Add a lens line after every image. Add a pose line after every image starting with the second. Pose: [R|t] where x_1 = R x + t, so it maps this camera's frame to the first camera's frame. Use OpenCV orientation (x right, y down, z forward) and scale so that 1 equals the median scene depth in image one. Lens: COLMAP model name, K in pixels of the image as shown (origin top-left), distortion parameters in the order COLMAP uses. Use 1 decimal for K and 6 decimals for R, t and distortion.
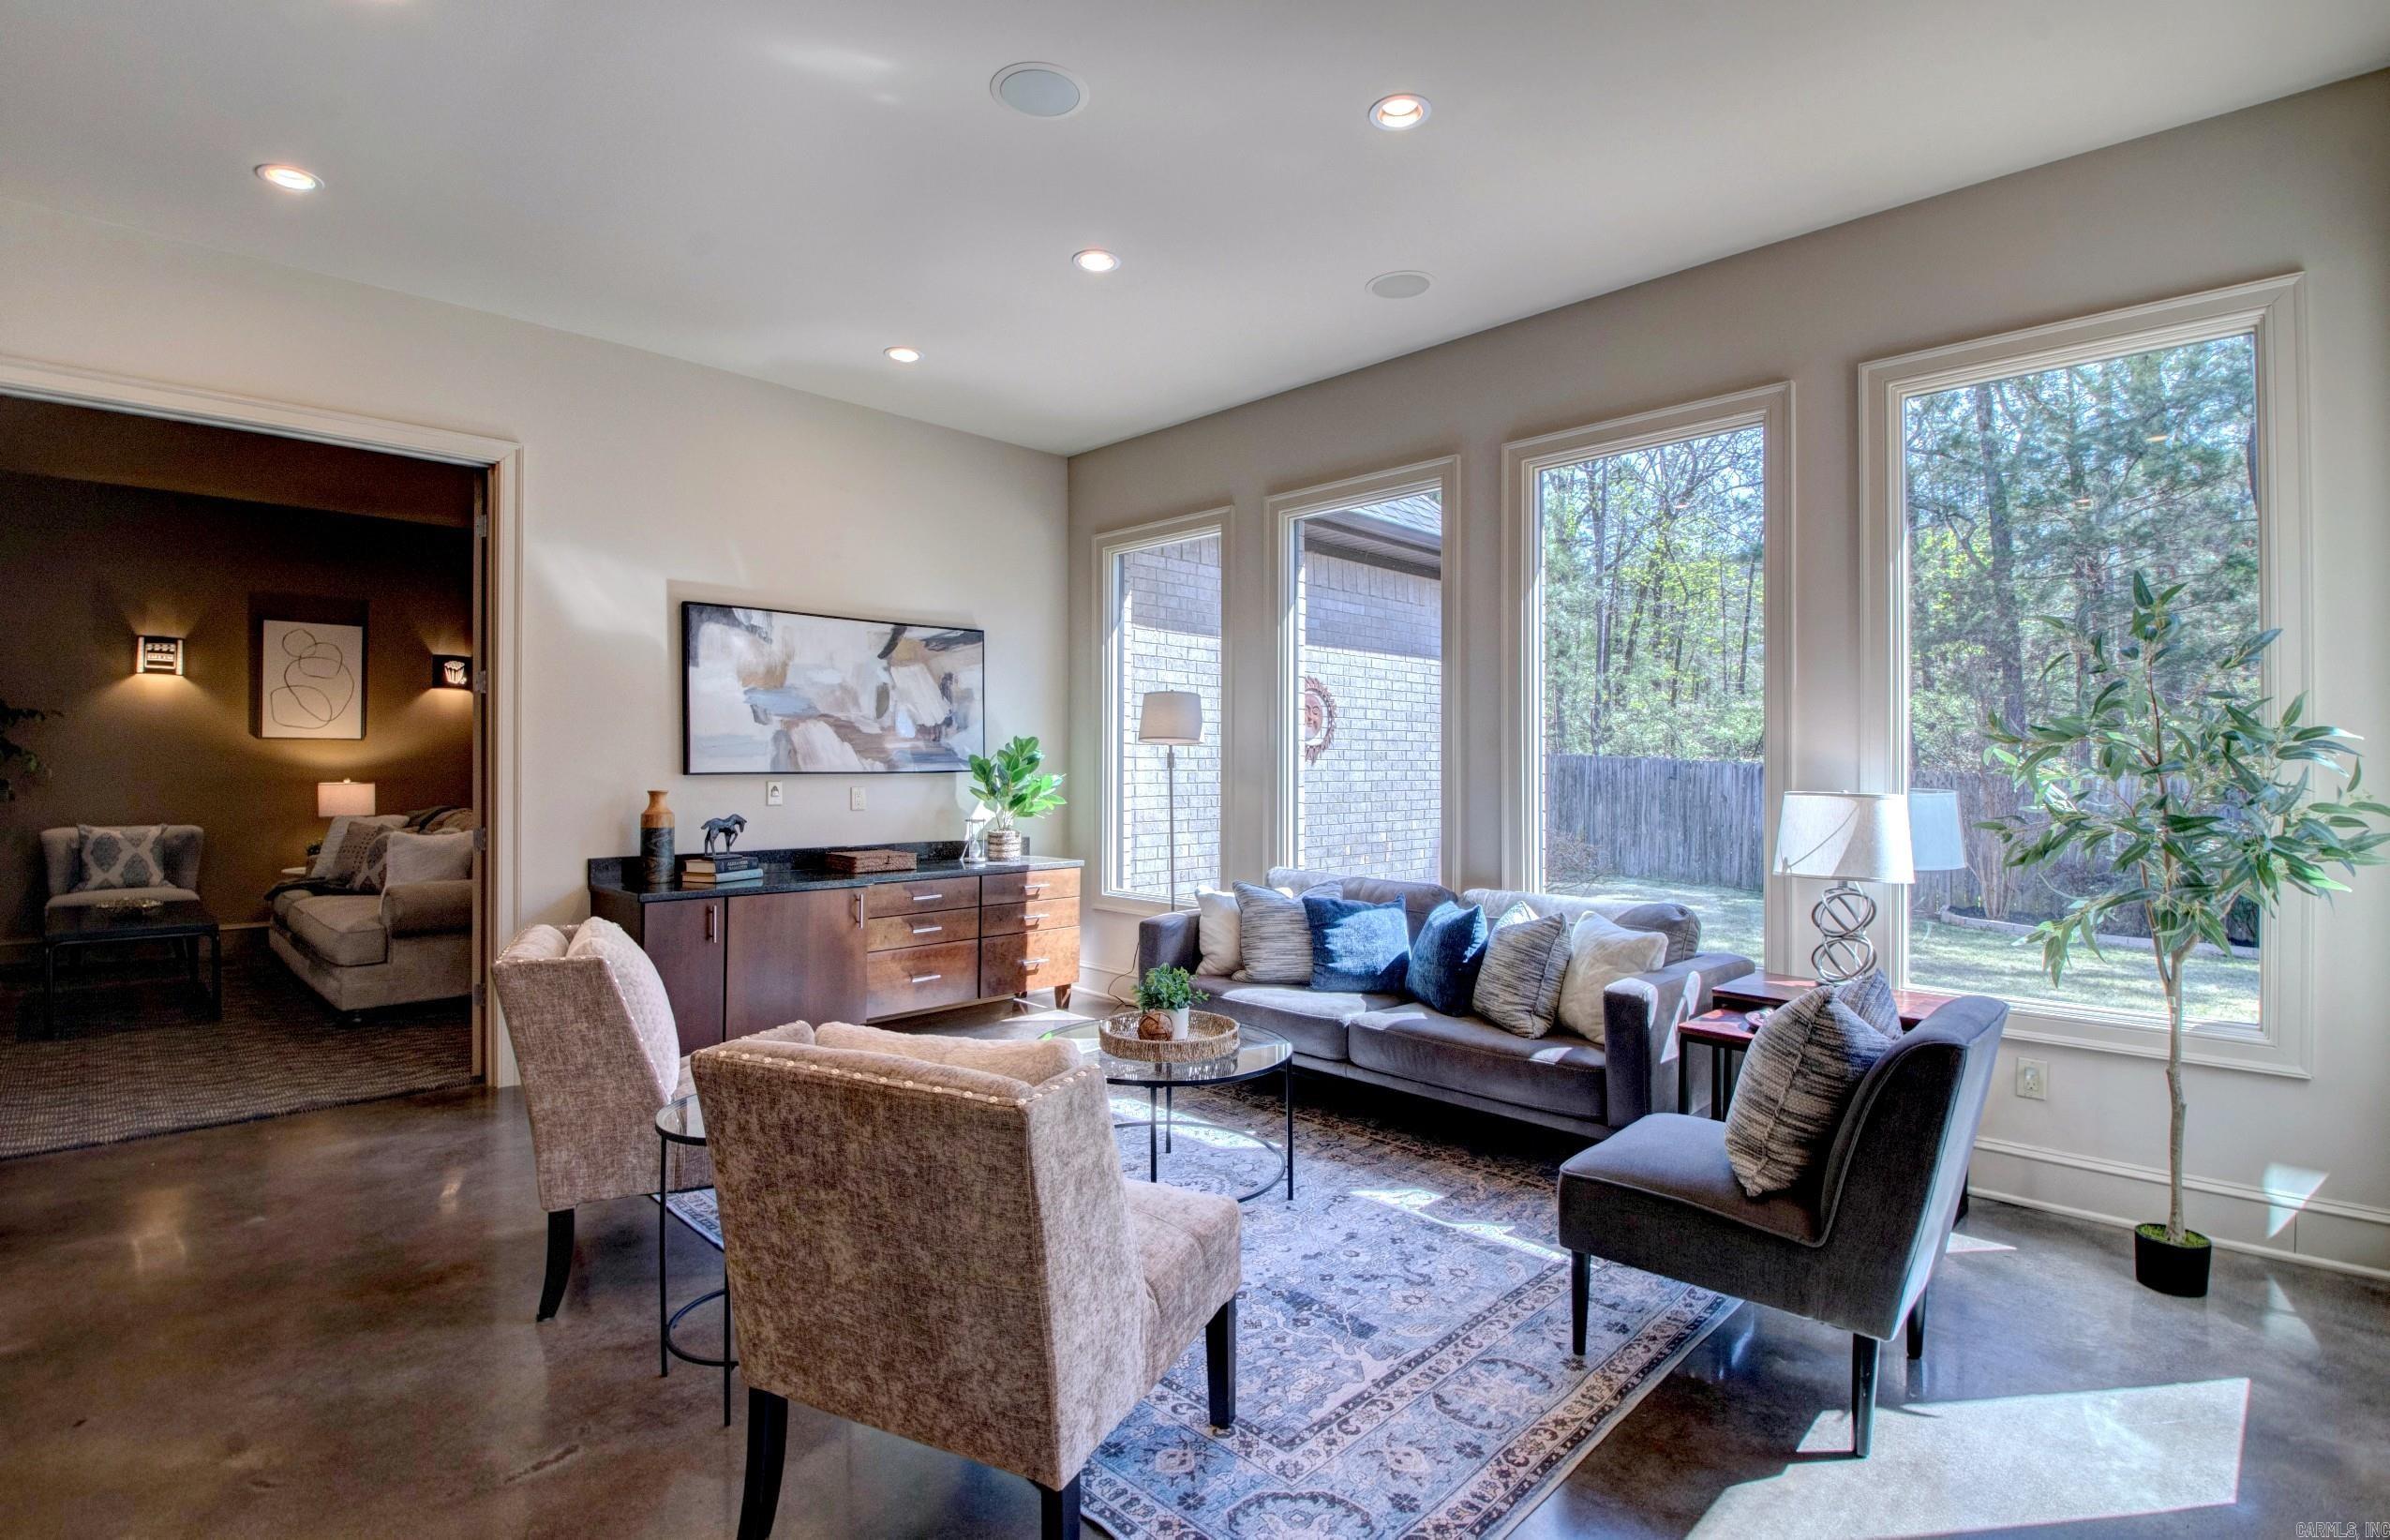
lens RADIAL K [[1119.4, 0, 1209.3], [0, 1119.4, 762.0], [0, 0, 1]] dist [-0.001831, -0.011781]
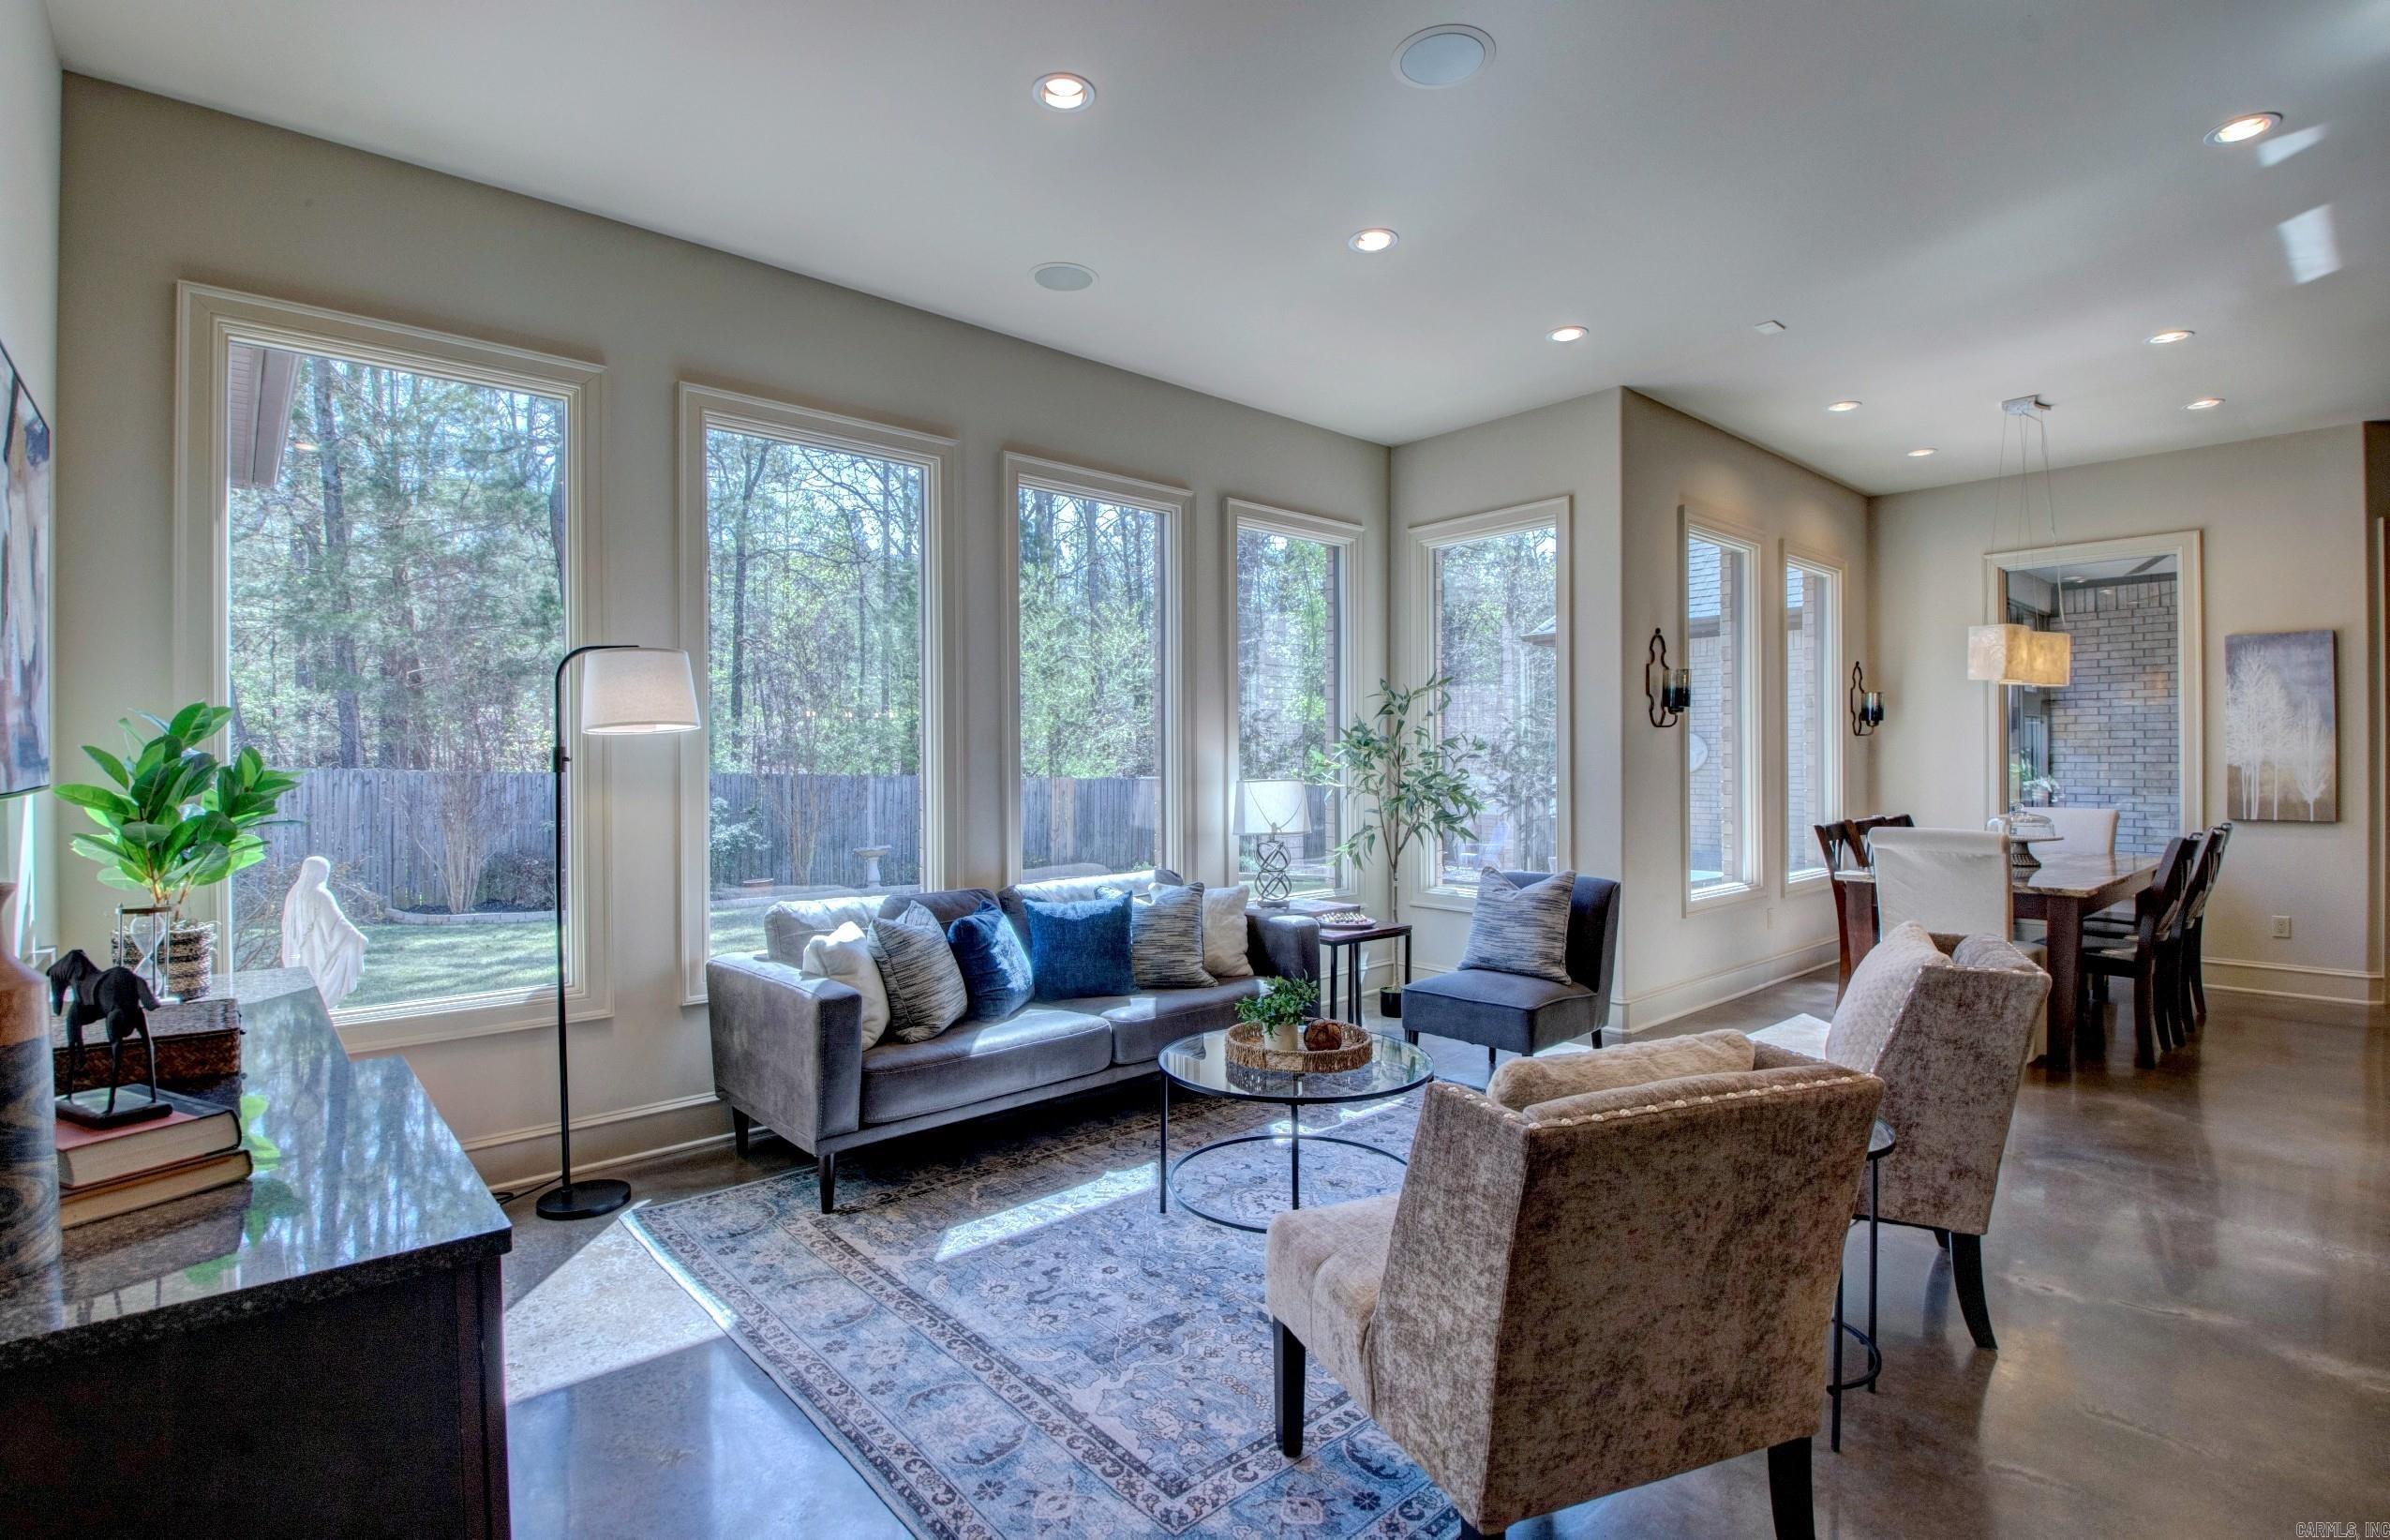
lens RADIAL K [[1119.4, 0, 1160.8], [0, 1119.4, 751.3], [0, 0, 1]] dist [-0.001831, -0.011781]
pose [[0.066730, 0.002578, 0.997768, -0.854398], [-0.002044, 0.999995, -0.002447, -0.005178], [-0.997769, -0.001877, 0.066735, 0.895074]]
